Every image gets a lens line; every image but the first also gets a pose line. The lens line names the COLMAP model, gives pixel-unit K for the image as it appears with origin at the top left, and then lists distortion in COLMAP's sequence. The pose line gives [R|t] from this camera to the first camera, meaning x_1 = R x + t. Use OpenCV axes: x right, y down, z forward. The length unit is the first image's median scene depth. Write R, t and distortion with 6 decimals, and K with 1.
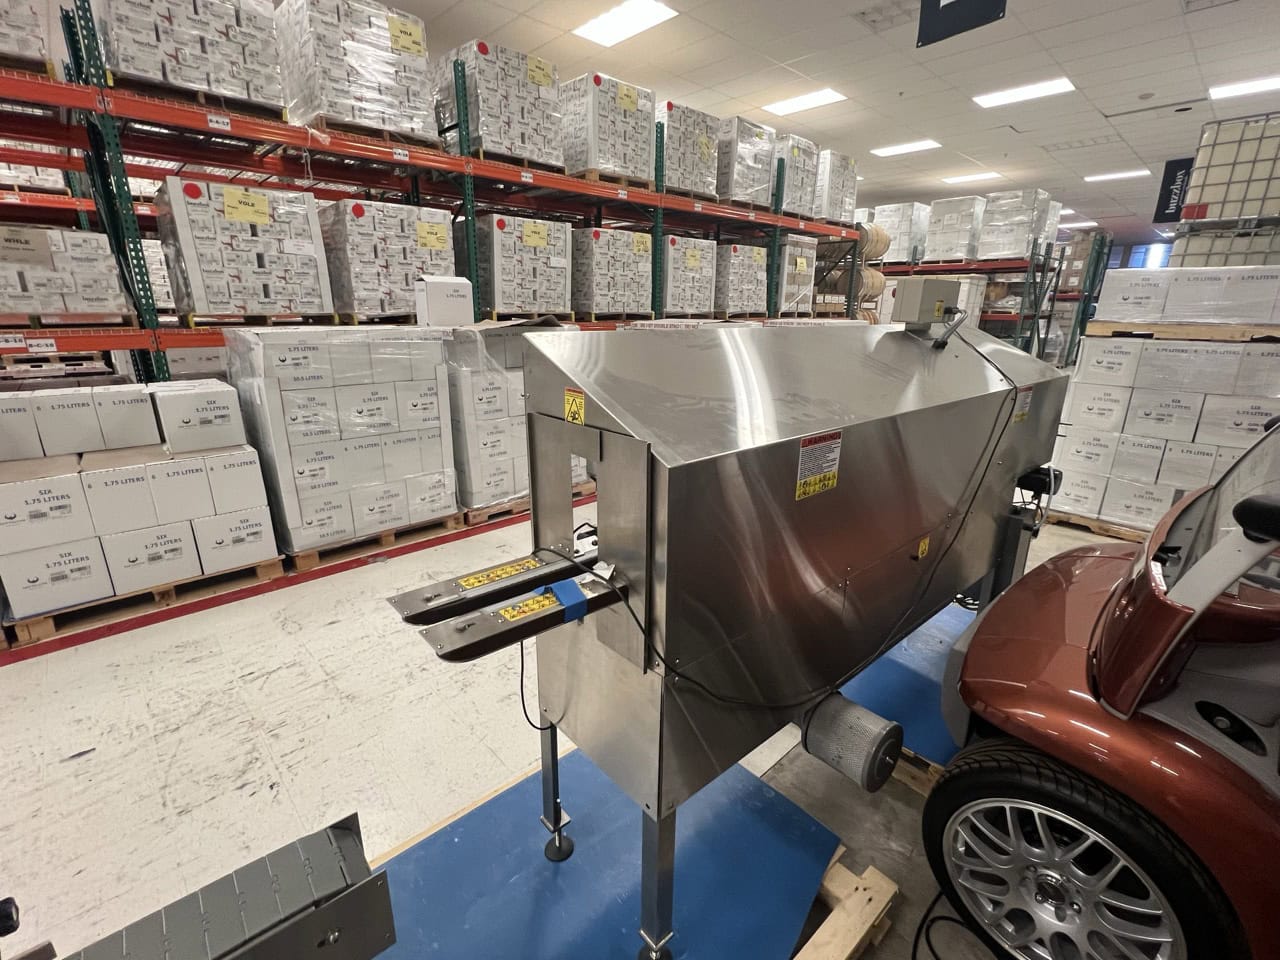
lens RADIAL K [[585.5, 0, 640.7], [0, 585.5, 481.6], [0, 0, 1]] dist [-0.006245, 0.000258]
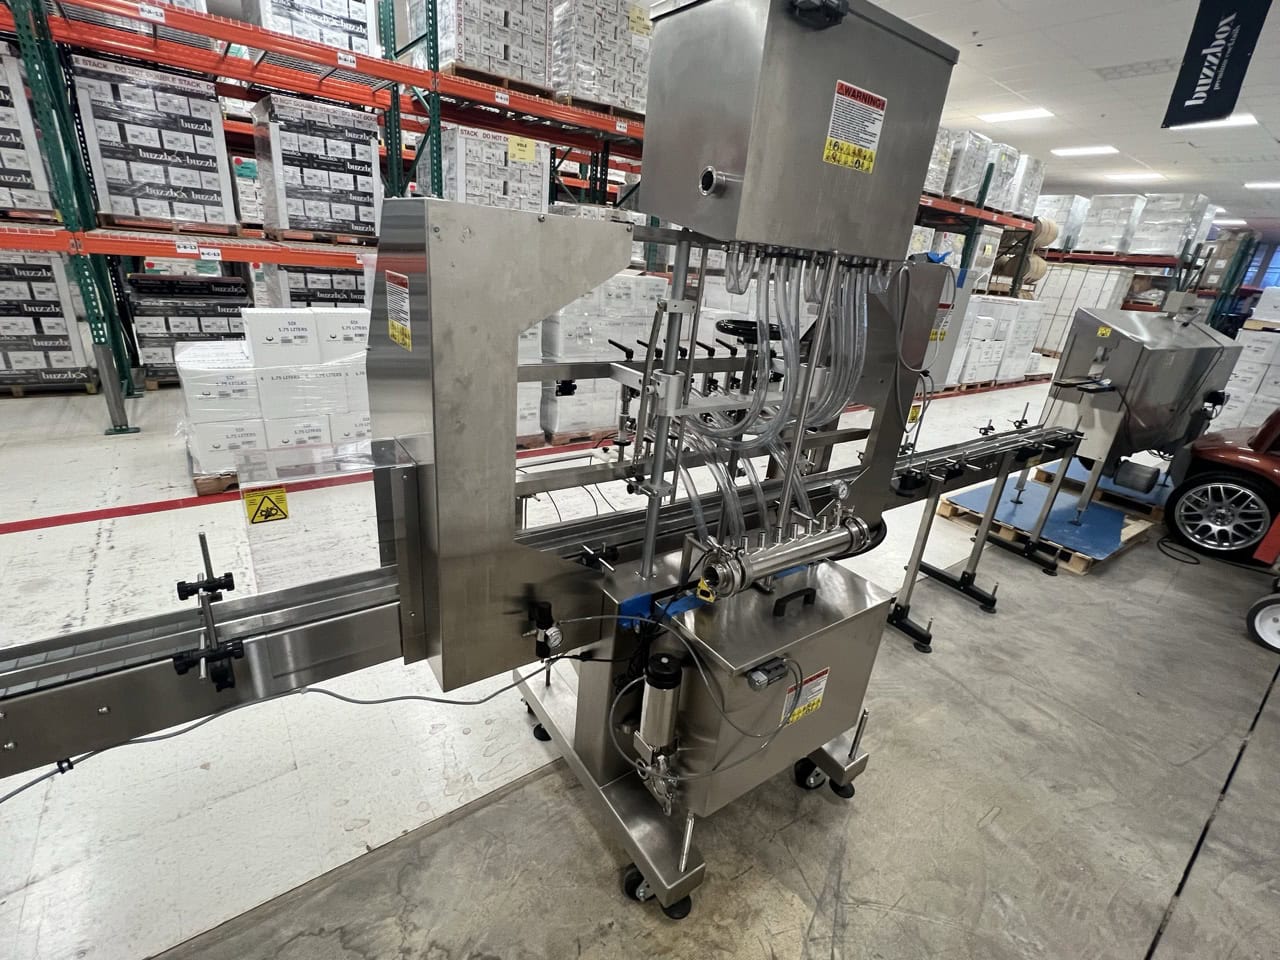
lens RADIAL K [[585.5, 0, 641.4], [0, 585.5, 483.9], [0, 0, 1]] dist [-0.006245, 0.000258]
pose [[0.990009, 0.113238, -0.084016, -0.228761], [-0.106465, 0.991000, 0.081146, 0.073436], [0.092448, -0.071390, 0.993155, -0.252840]]
